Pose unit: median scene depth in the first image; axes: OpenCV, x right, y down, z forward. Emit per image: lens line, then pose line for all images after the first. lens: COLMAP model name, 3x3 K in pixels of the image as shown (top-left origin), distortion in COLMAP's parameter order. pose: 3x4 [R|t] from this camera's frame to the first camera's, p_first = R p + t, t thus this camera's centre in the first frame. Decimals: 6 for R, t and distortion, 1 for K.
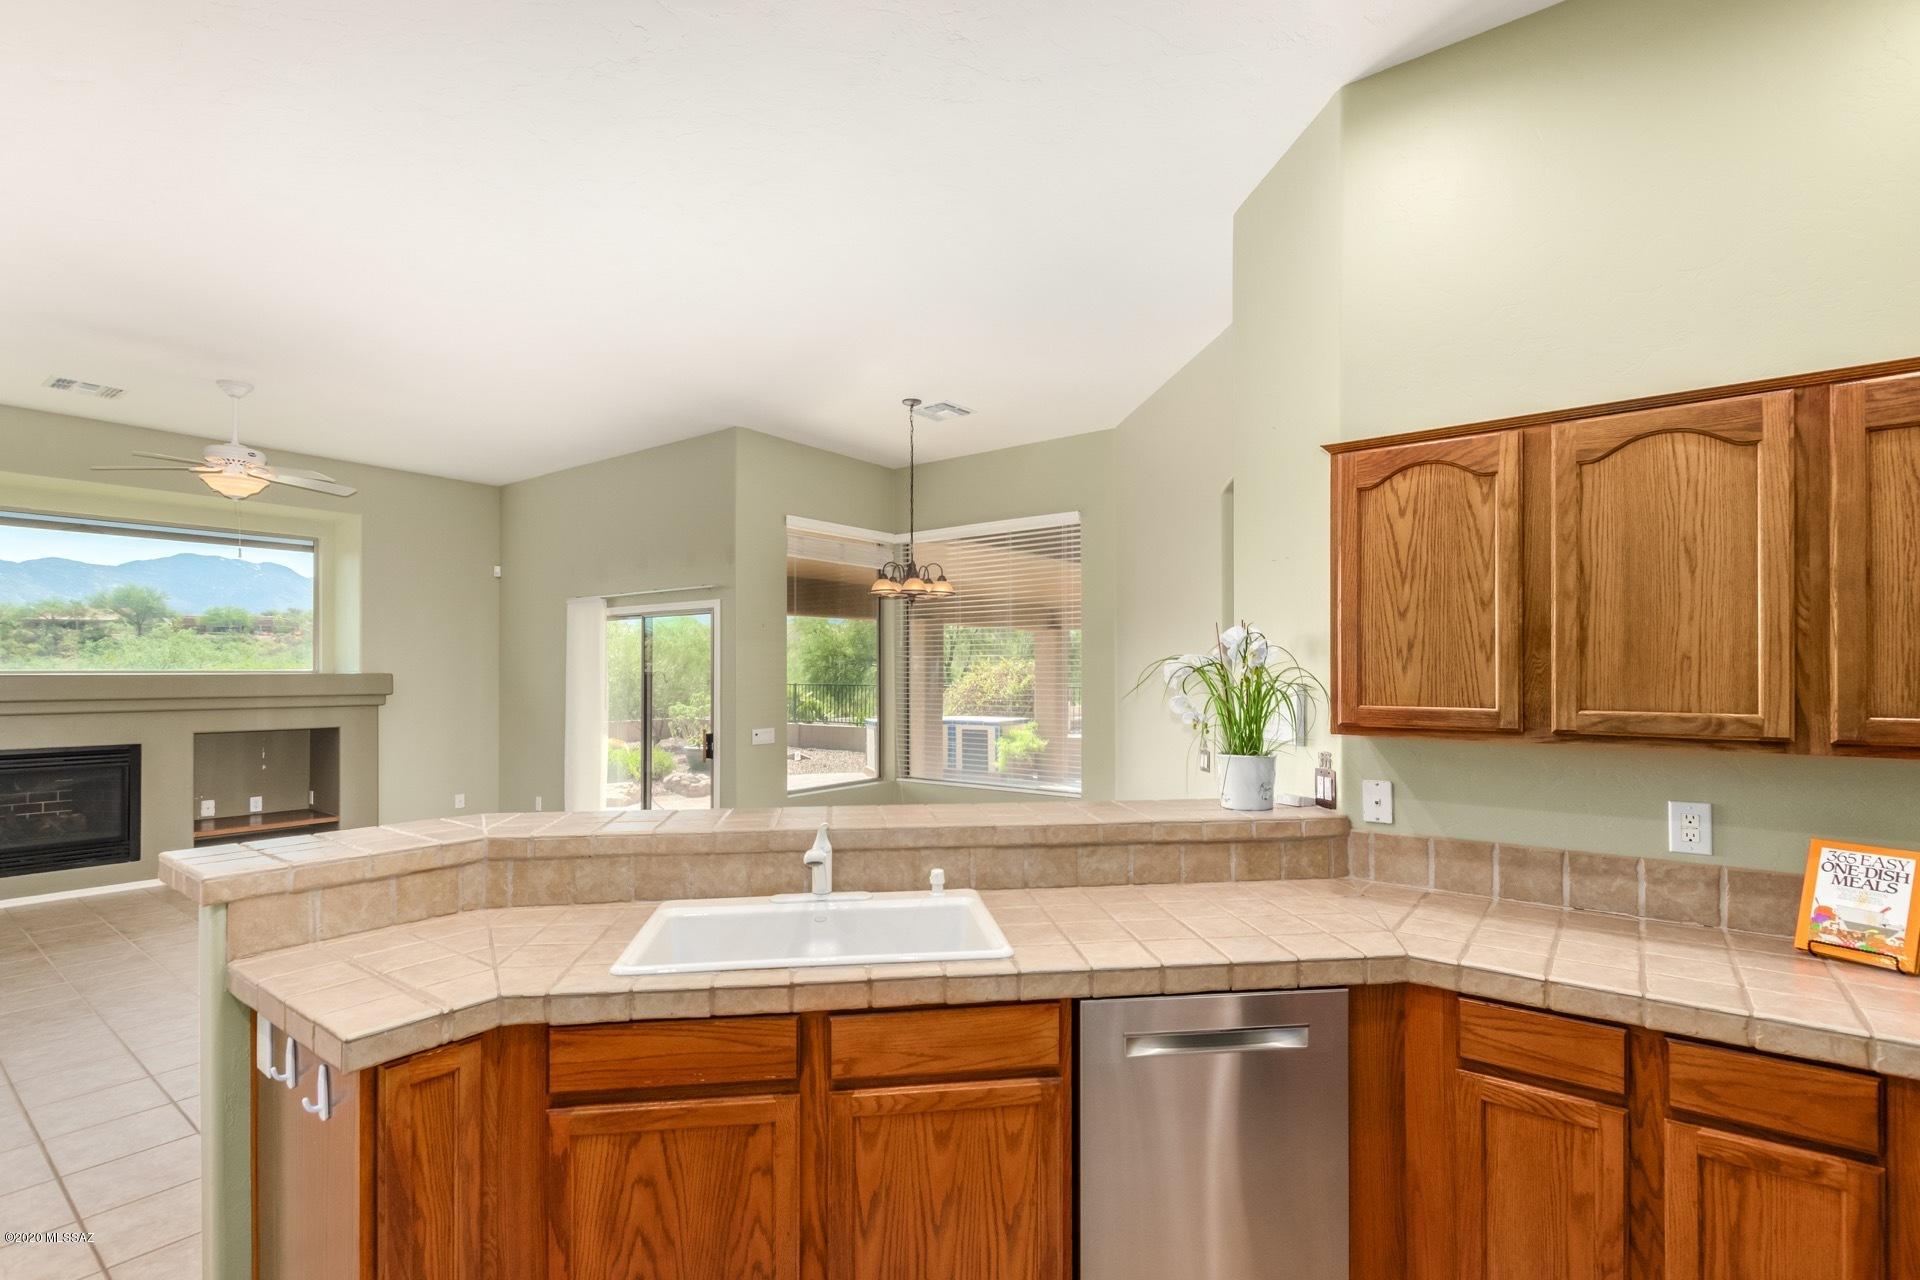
lens RADIAL K [[889.0, 0, 959.1], [0, 889.0, 657.6], [0, 0, 1]] dist [0.000608, -0.000162]
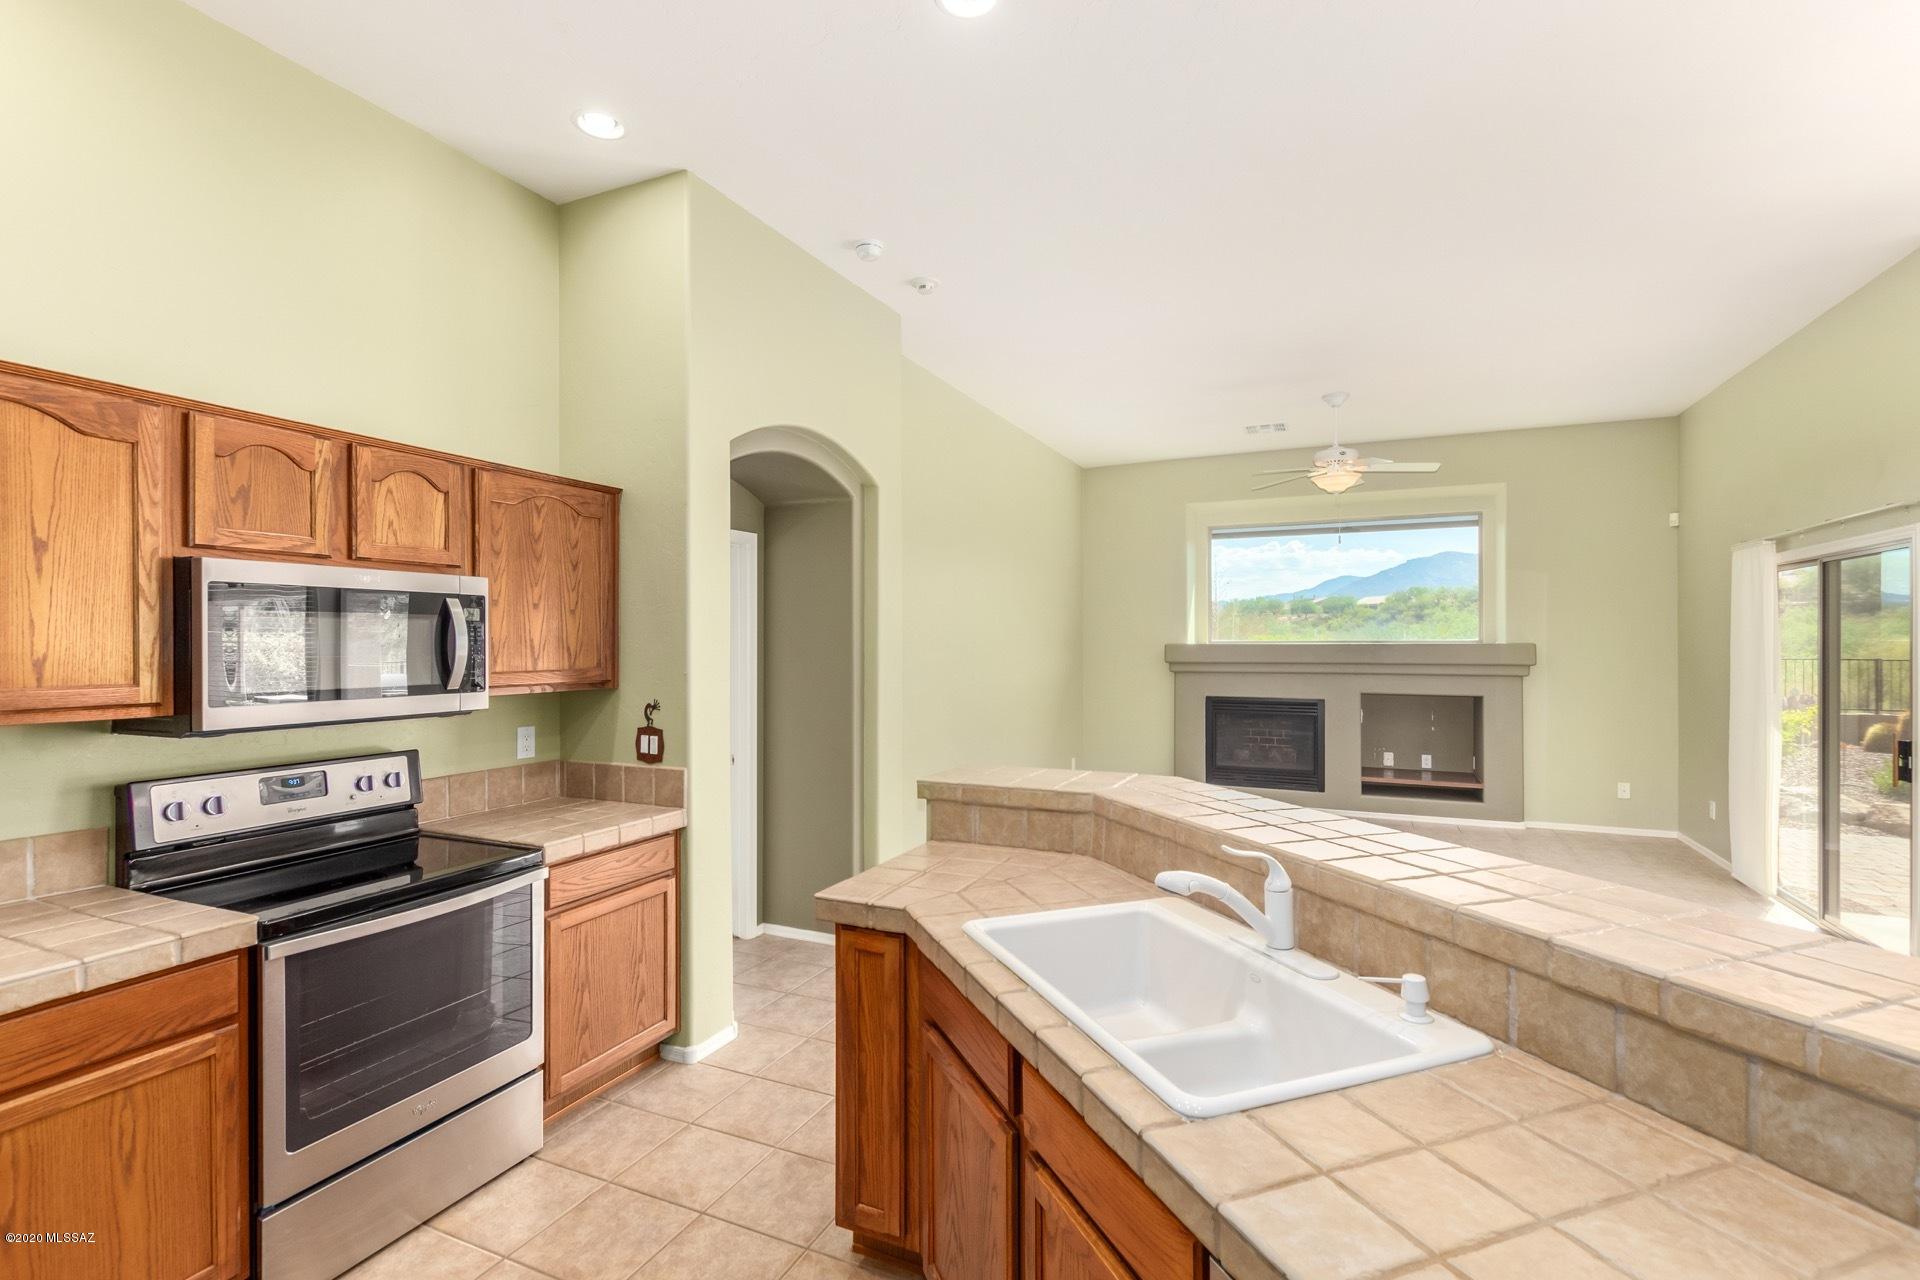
lens RADIAL K [[889.0, 0, 952.8], [0, 889.0, 645.1], [0, 0, 1]] dist [0.000608, -0.000162]
pose [[0.215772, 0.003519, -0.976437, 0.201098], [0.016634, 0.999835, 0.007280, 0.002992], [0.976302, -0.017813, 0.215678, 0.235225]]
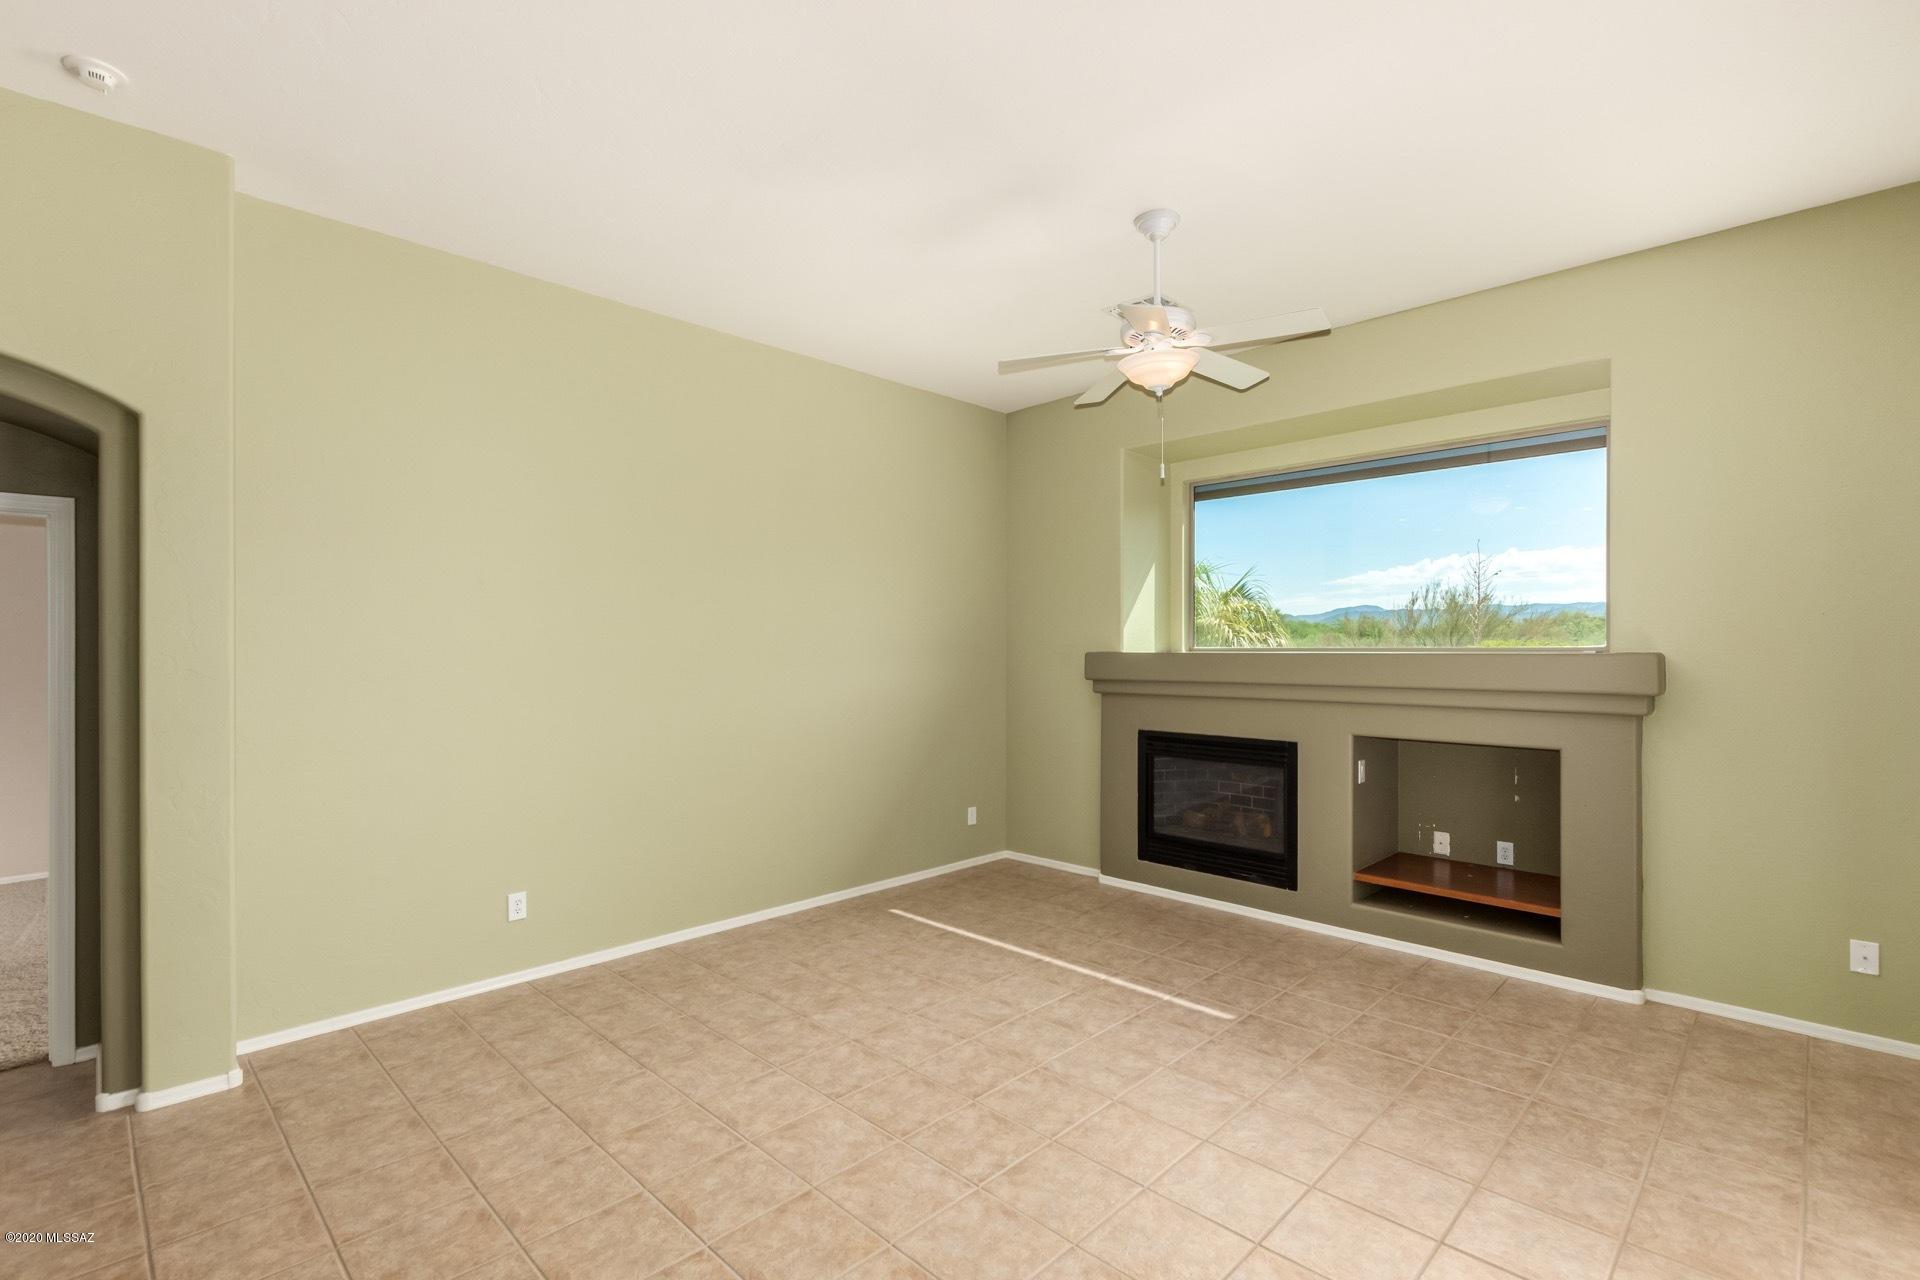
lens RADIAL K [[889.0, 0, 955.9], [0, 889.0, 644.9], [0, 0, 1]] dist [0.000608, -0.000162]
pose [[-0.132291, 0.000557, -0.991211, -0.113803], [0.017413, 0.999847, -0.001762, 0.008401], [0.991058, -0.017493, -0.132281, 0.859272]]
